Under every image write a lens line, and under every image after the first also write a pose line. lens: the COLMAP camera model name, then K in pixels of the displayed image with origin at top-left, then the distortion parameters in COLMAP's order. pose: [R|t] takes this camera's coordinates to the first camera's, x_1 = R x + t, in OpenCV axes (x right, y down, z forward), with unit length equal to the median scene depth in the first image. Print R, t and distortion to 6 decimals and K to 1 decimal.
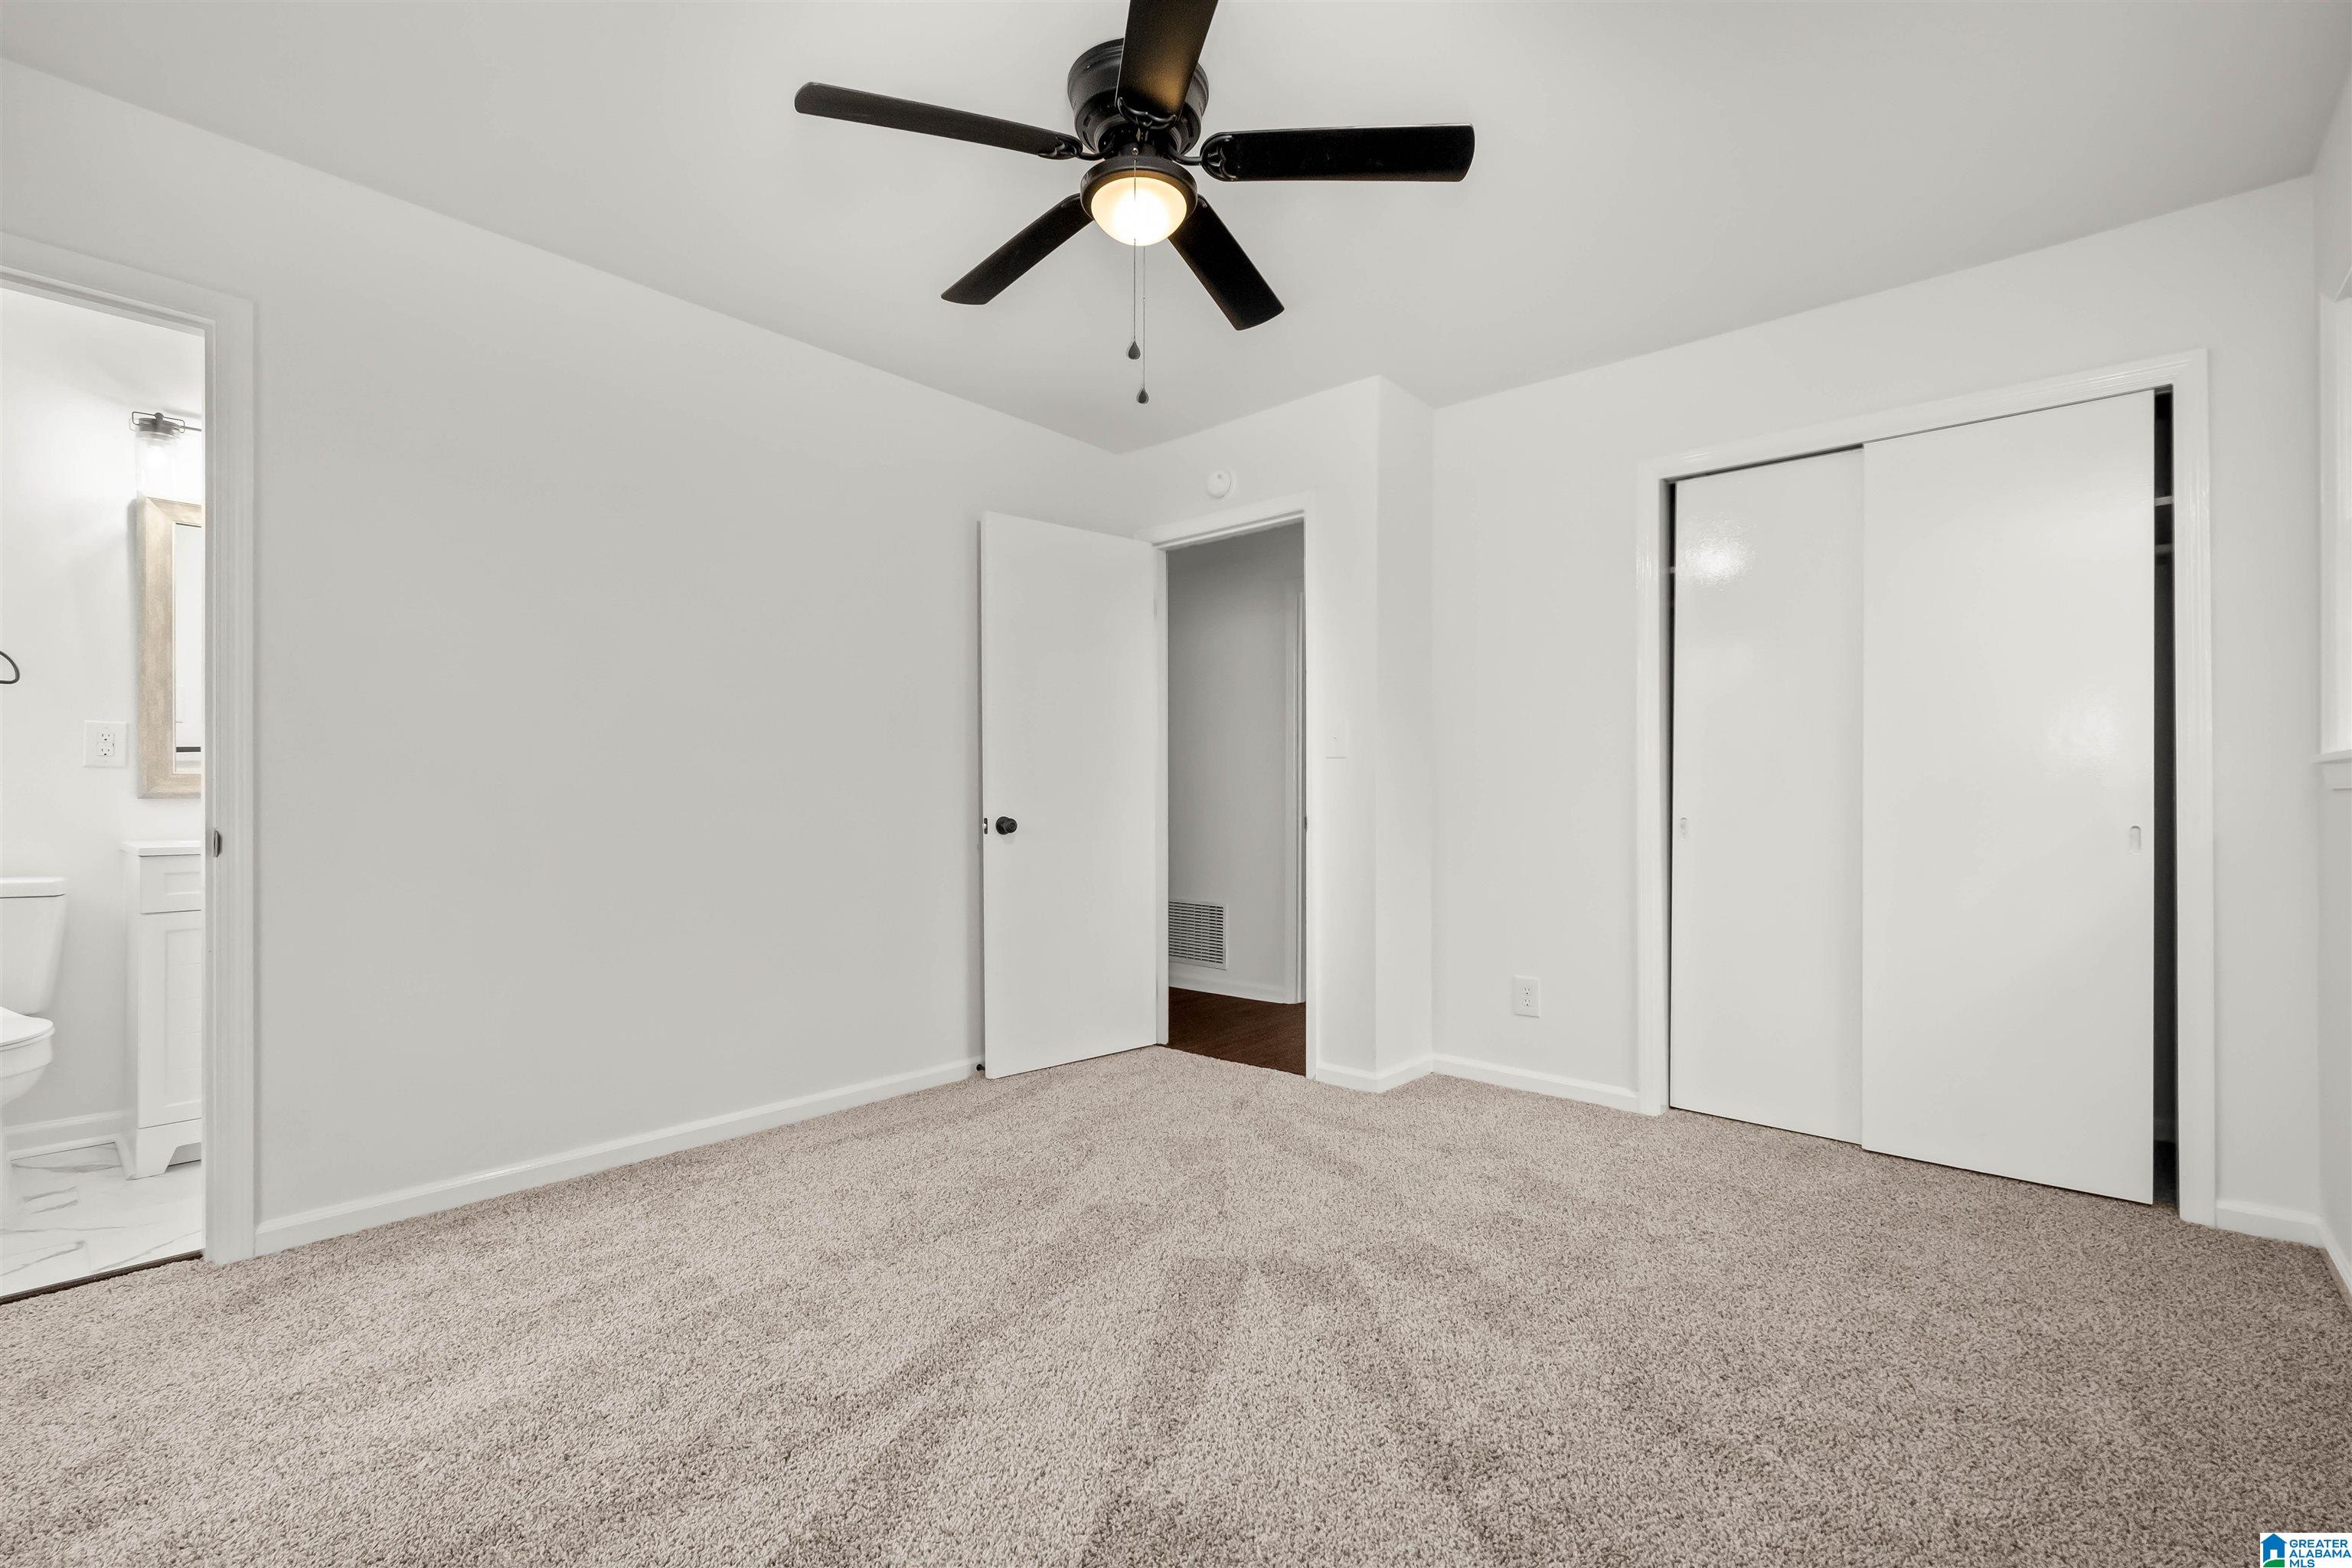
lens RADIAL K [[1038.4, 0, 1179.0], [0, 1038.4, 797.3], [0, 0, 1]] dist [0.005175, -0.000273]
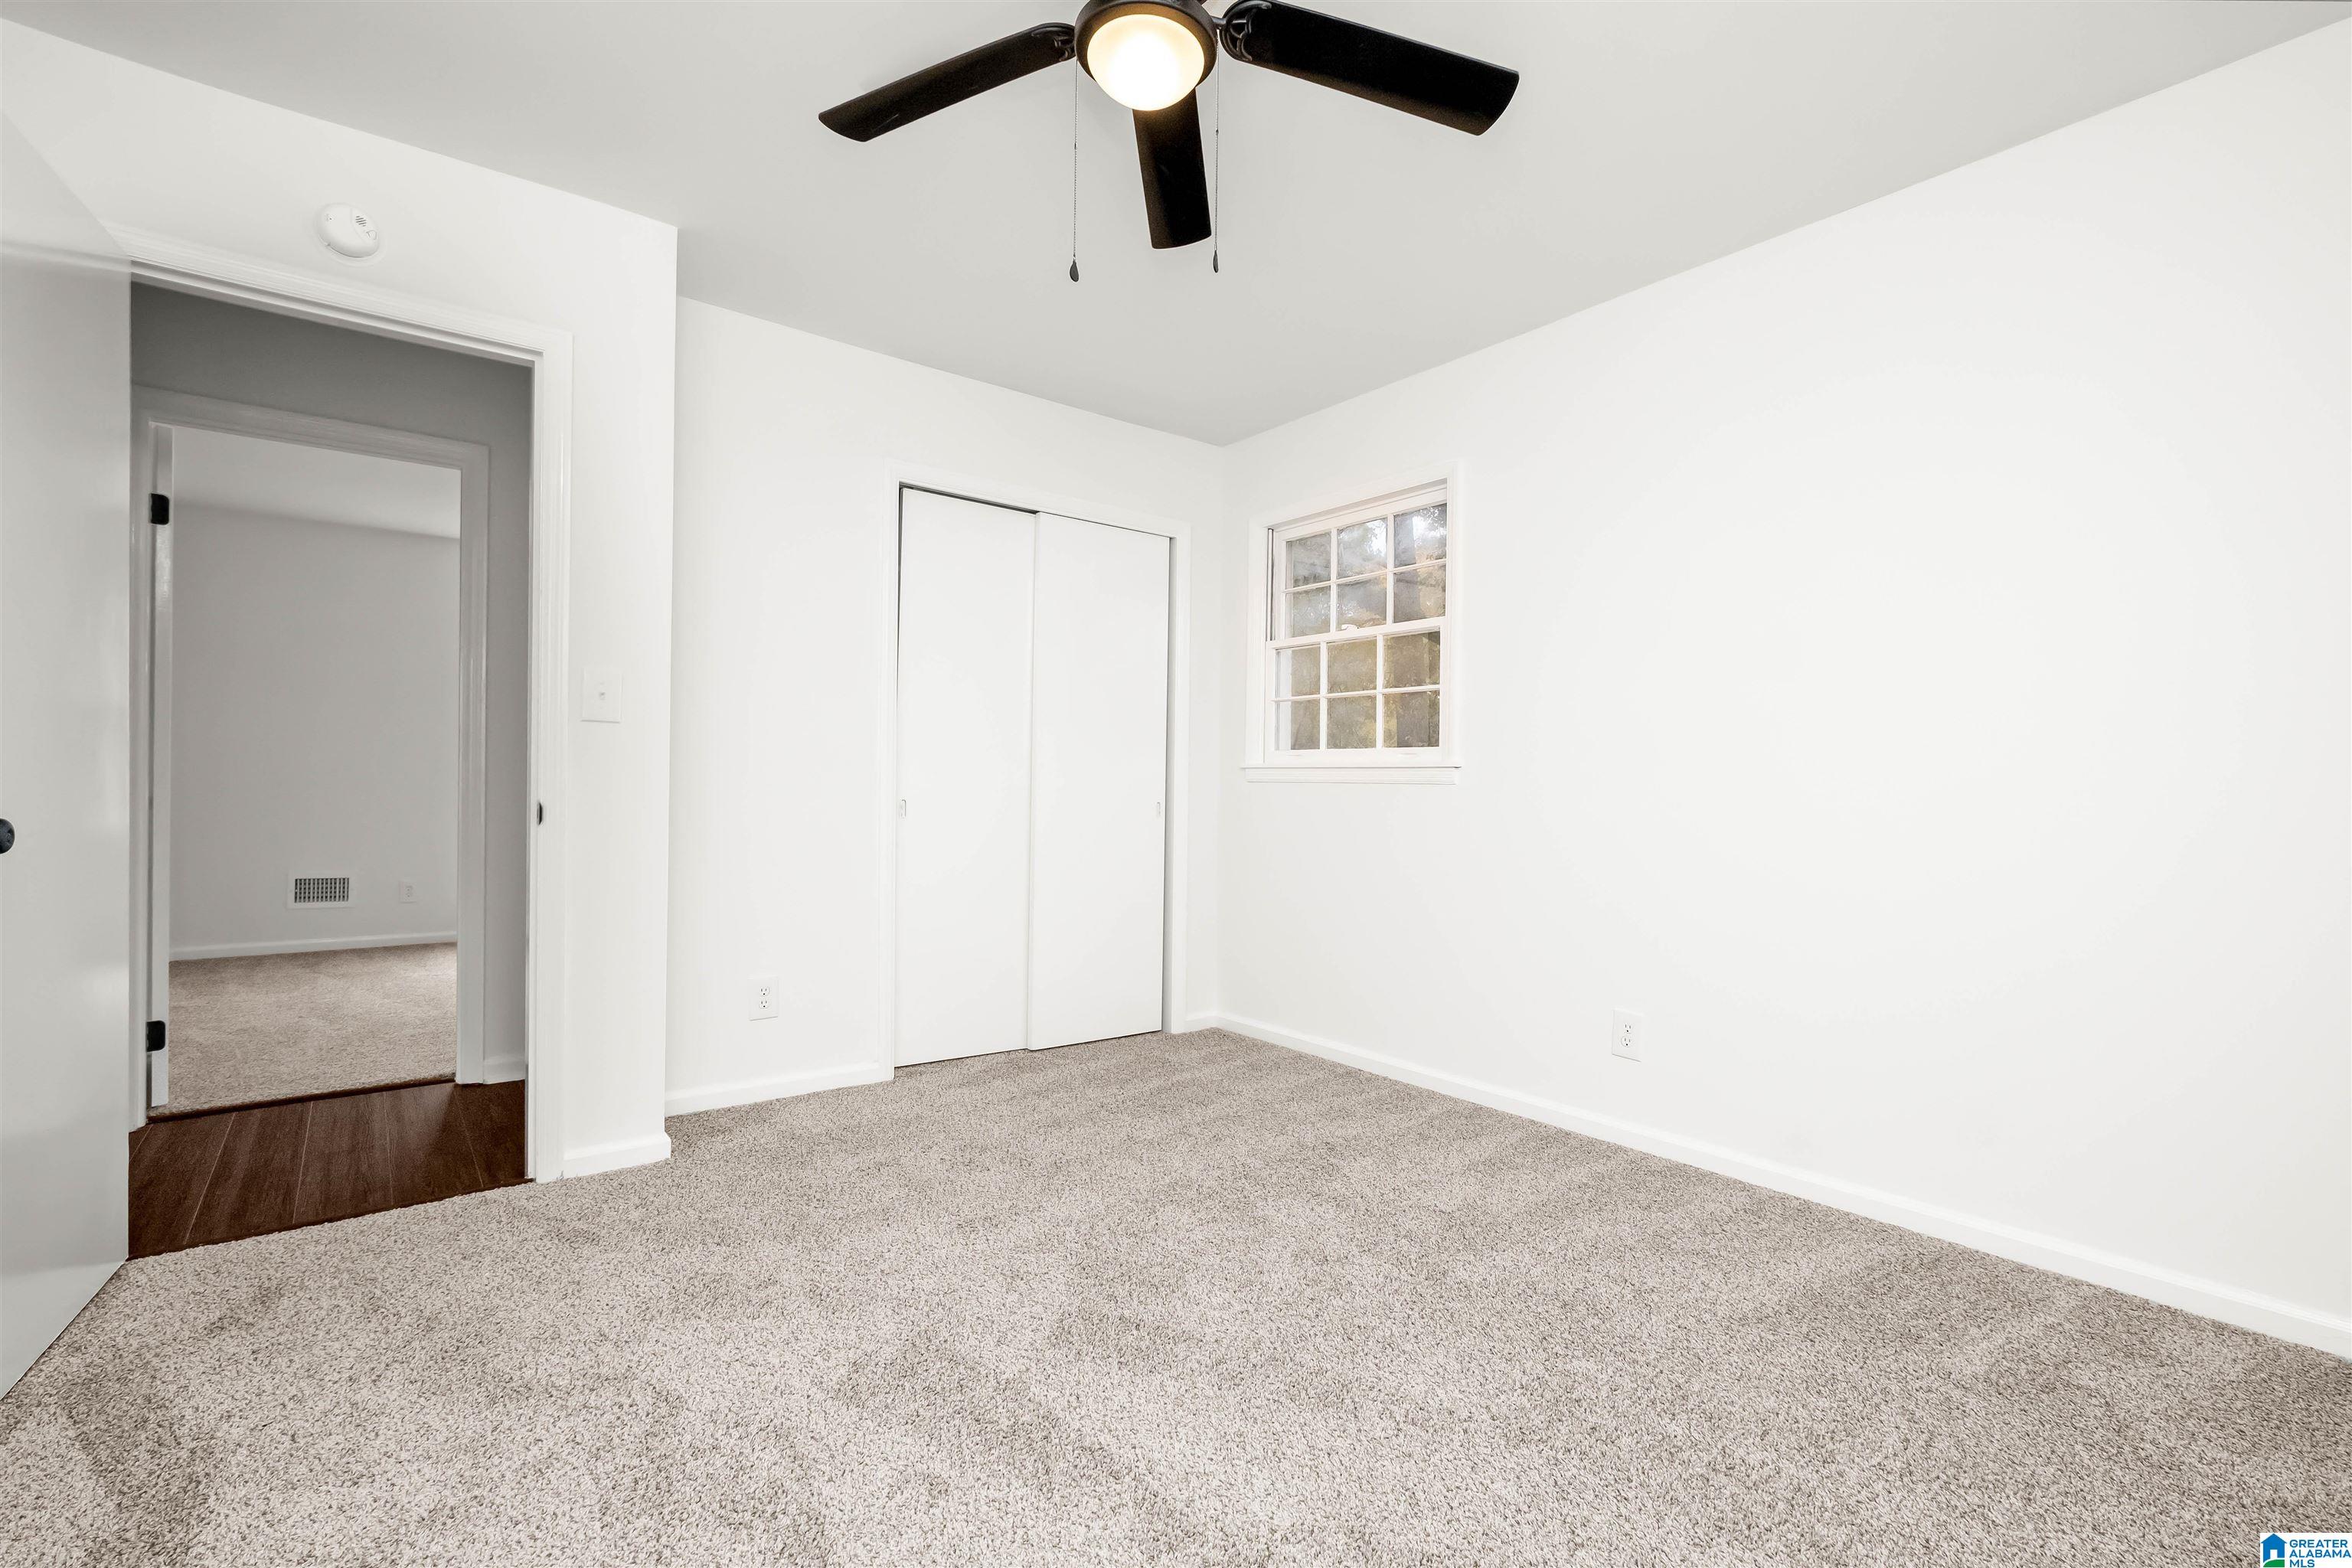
lens RADIAL K [[1038.4, 0, 1187.1], [0, 1038.4, 787.2], [0, 0, 1]] dist [0.005175, -0.000273]
pose [[0.183662, 0.002806, 0.982985, -0.487803], [-0.015571, 0.999879, 0.000055, 0.002952], [-0.982866, -0.015316, 0.183684, 0.472792]]
